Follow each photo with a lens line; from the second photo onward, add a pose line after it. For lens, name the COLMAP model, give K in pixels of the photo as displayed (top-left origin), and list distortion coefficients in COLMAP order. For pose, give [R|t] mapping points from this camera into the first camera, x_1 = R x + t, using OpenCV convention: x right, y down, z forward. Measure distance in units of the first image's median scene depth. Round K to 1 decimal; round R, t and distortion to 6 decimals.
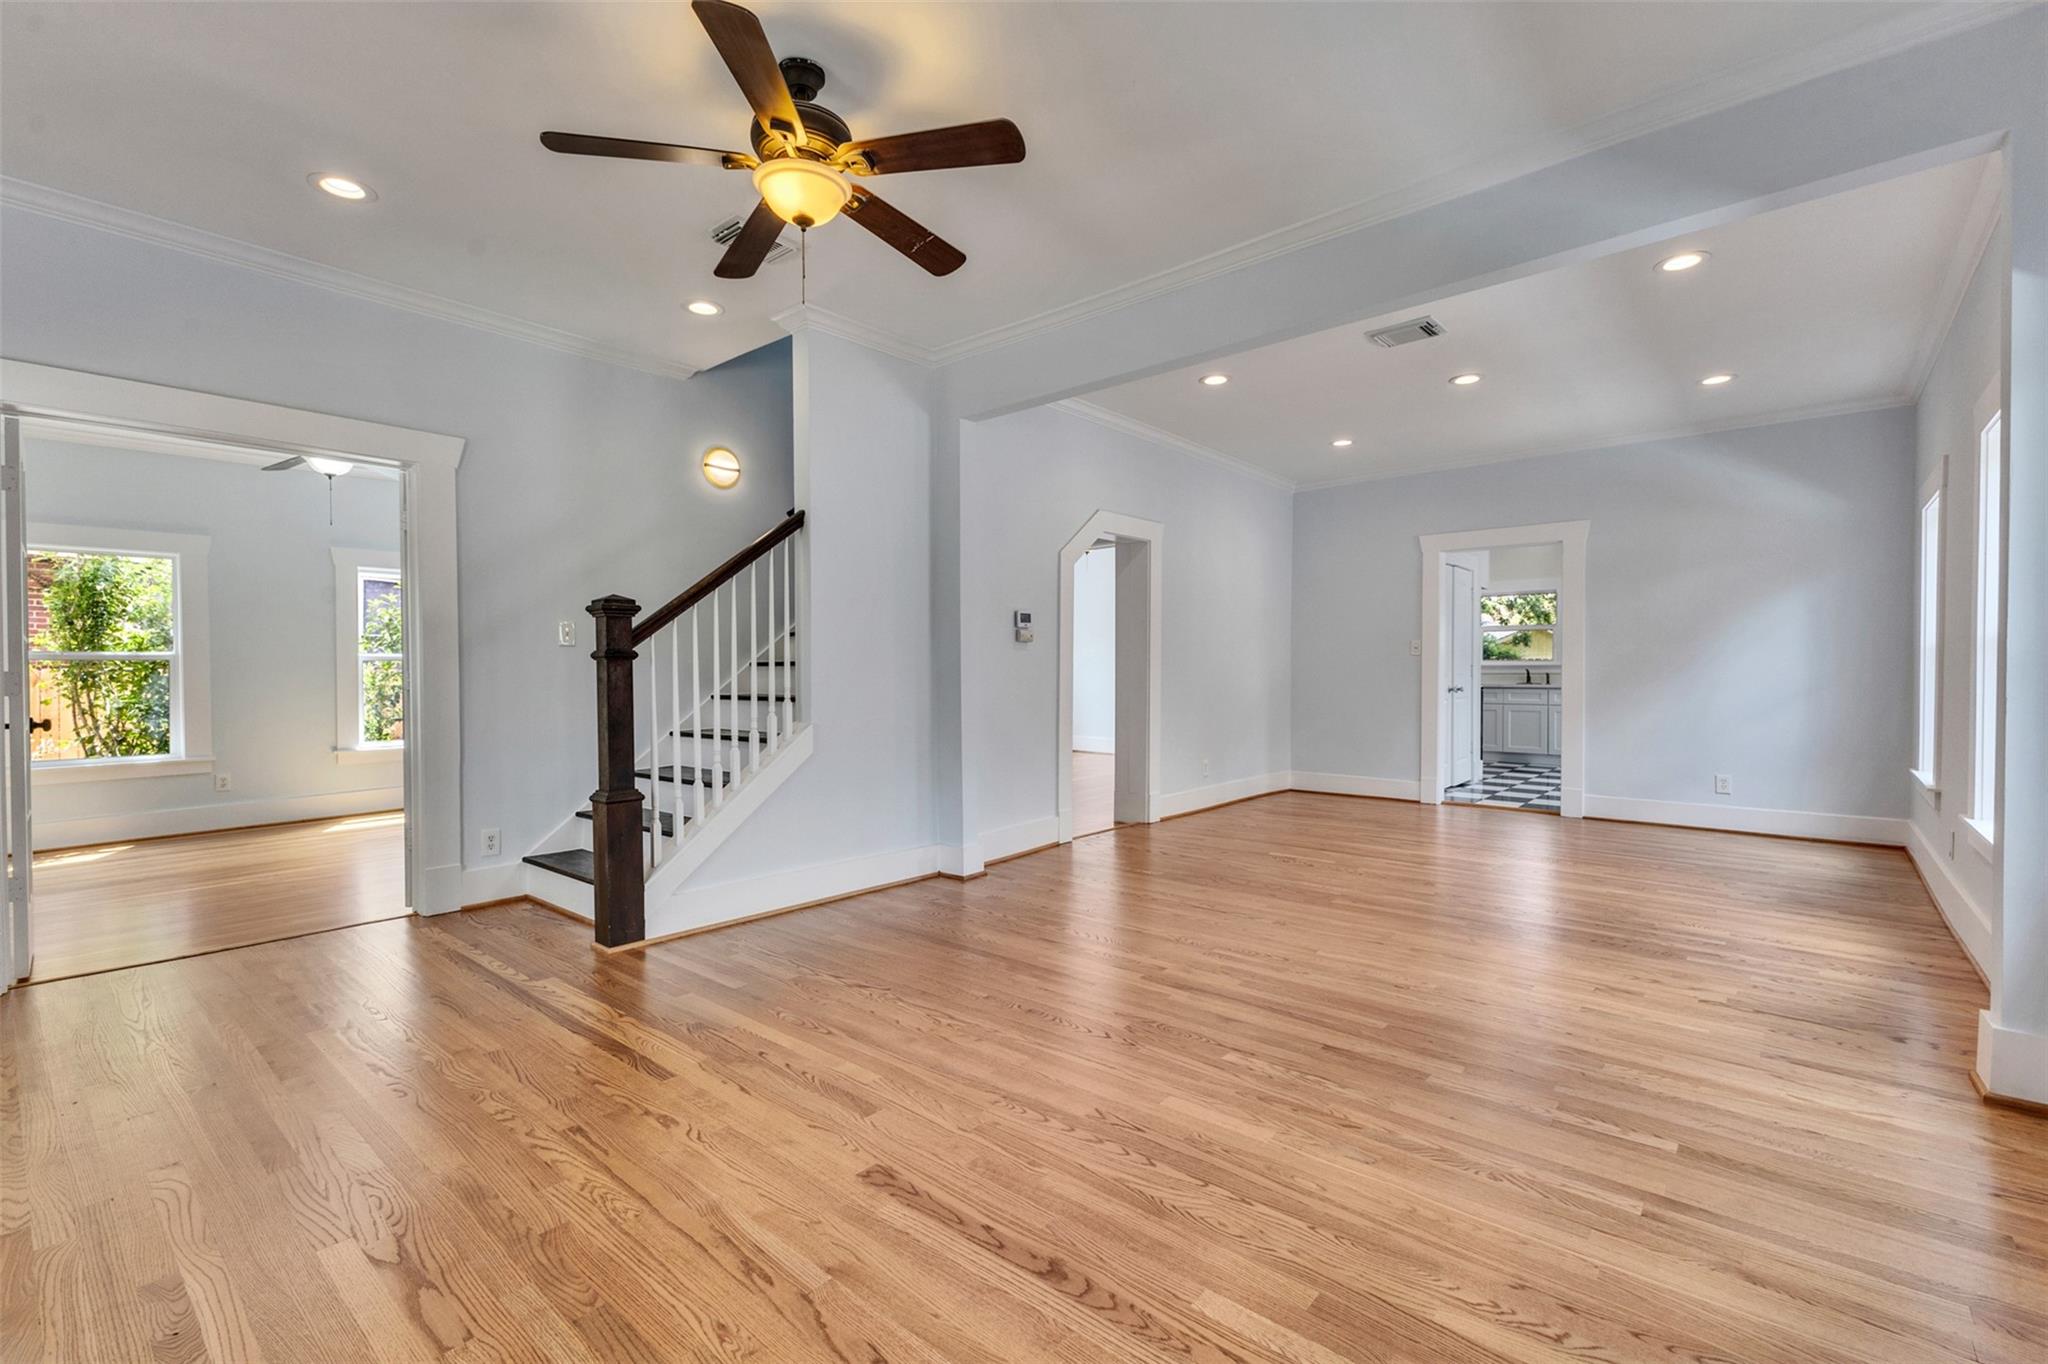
lens RADIAL K [[884.6, 0, 1023.5], [0, 884.6, 683.5], [0, 0, 1]] dist [0.012937, -0.001631]
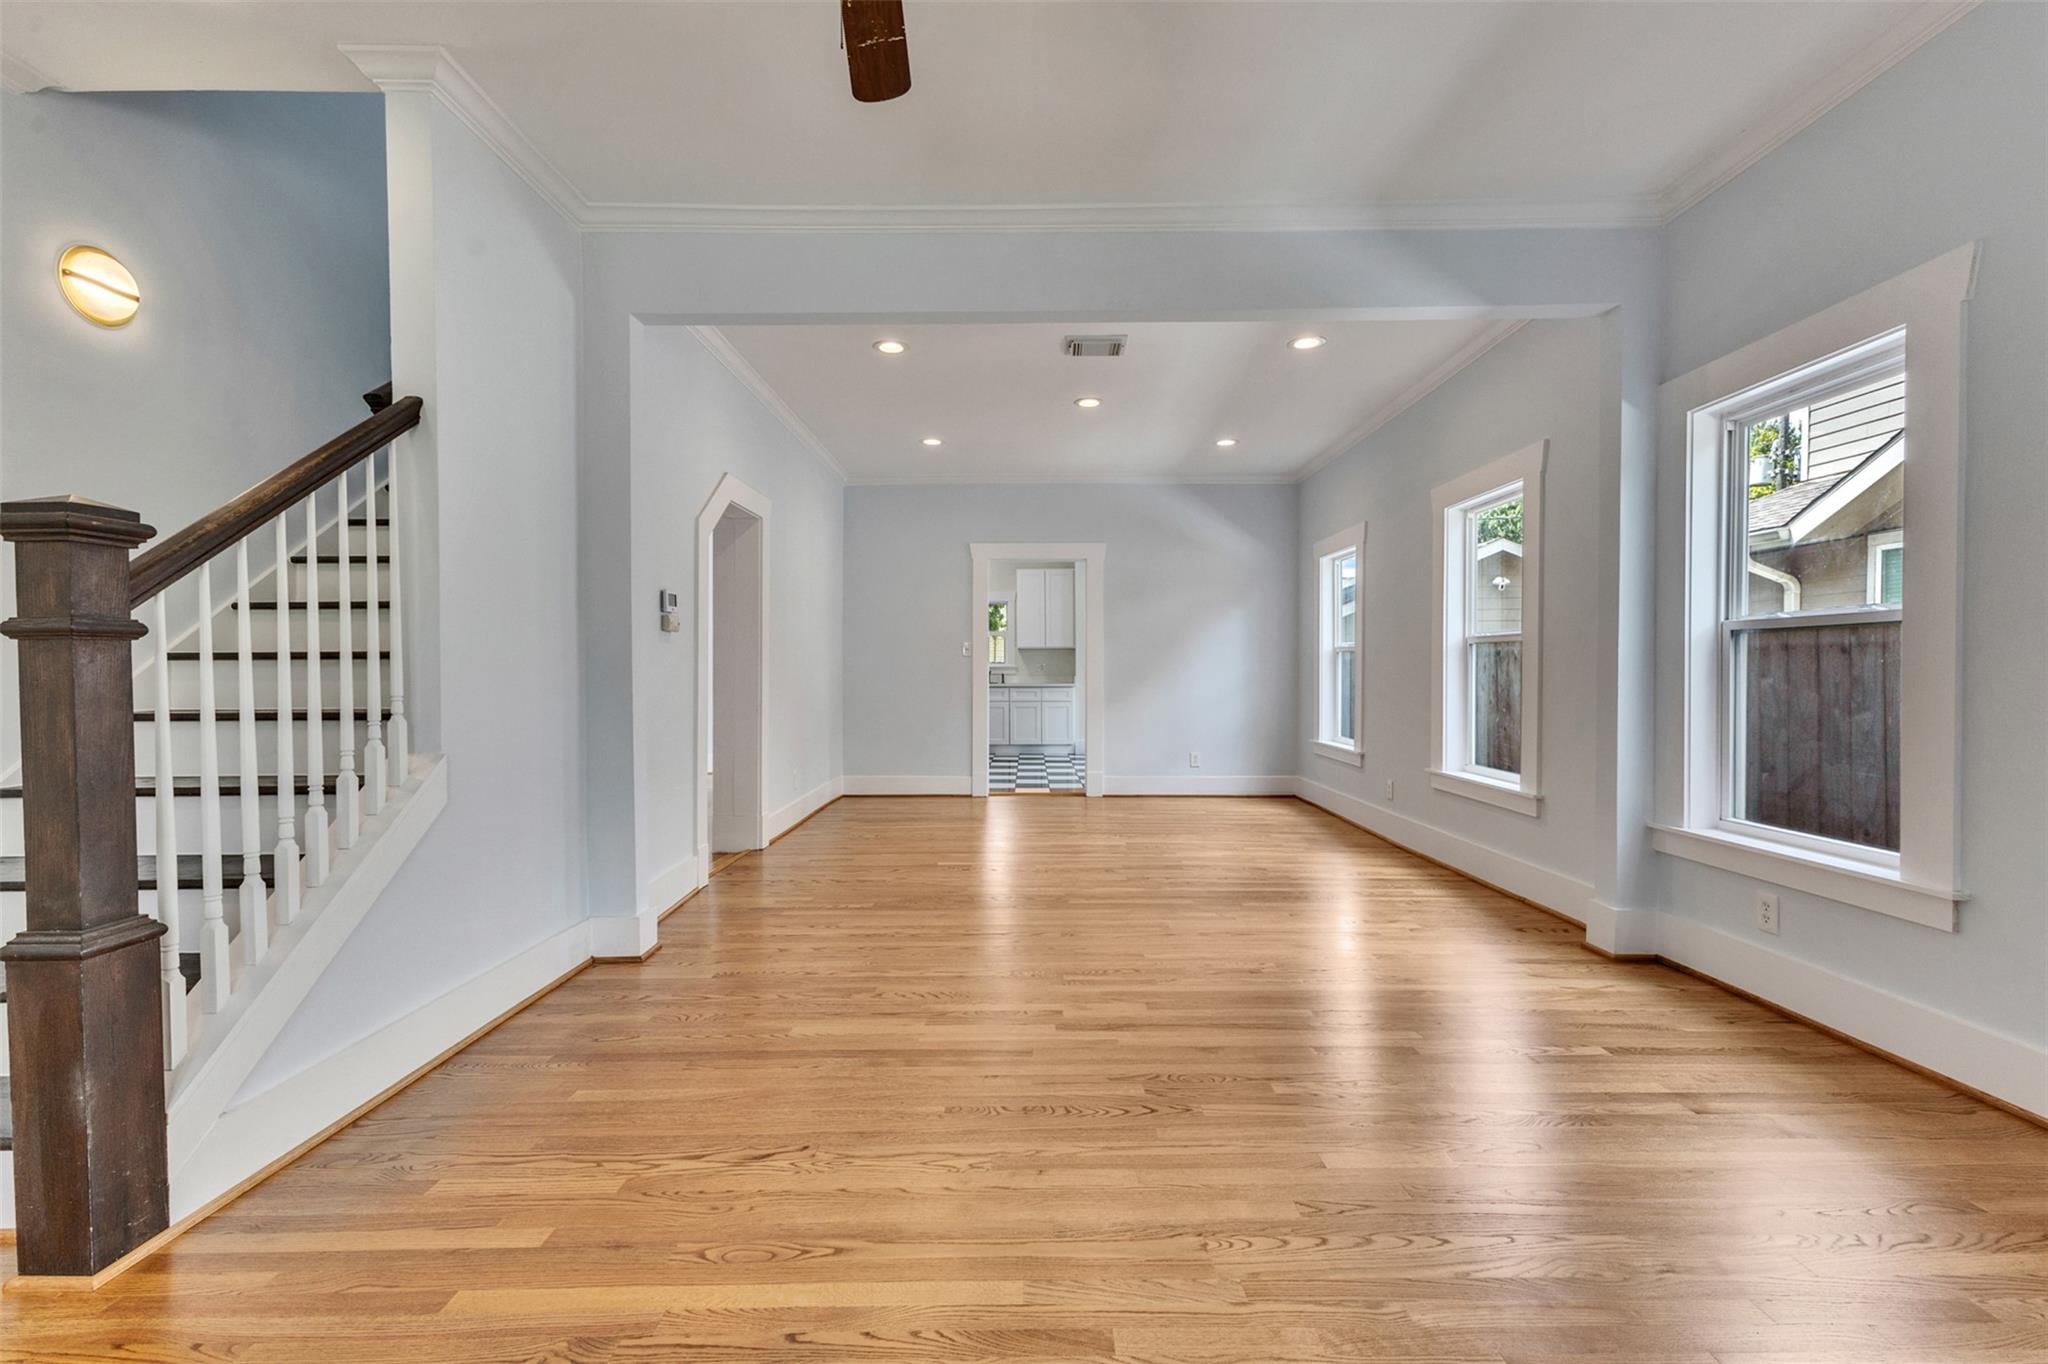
lens RADIAL K [[884.6, 0, 1017.1], [0, 884.6, 682.2], [0, 0, 1]] dist [0.012937, -0.001631]
pose [[0.758053, -0.007332, 0.652152, -0.344768], [0.009897, 0.999951, -0.000261, -0.000156], [-0.652118, 0.006652, 0.758088, 0.292973]]
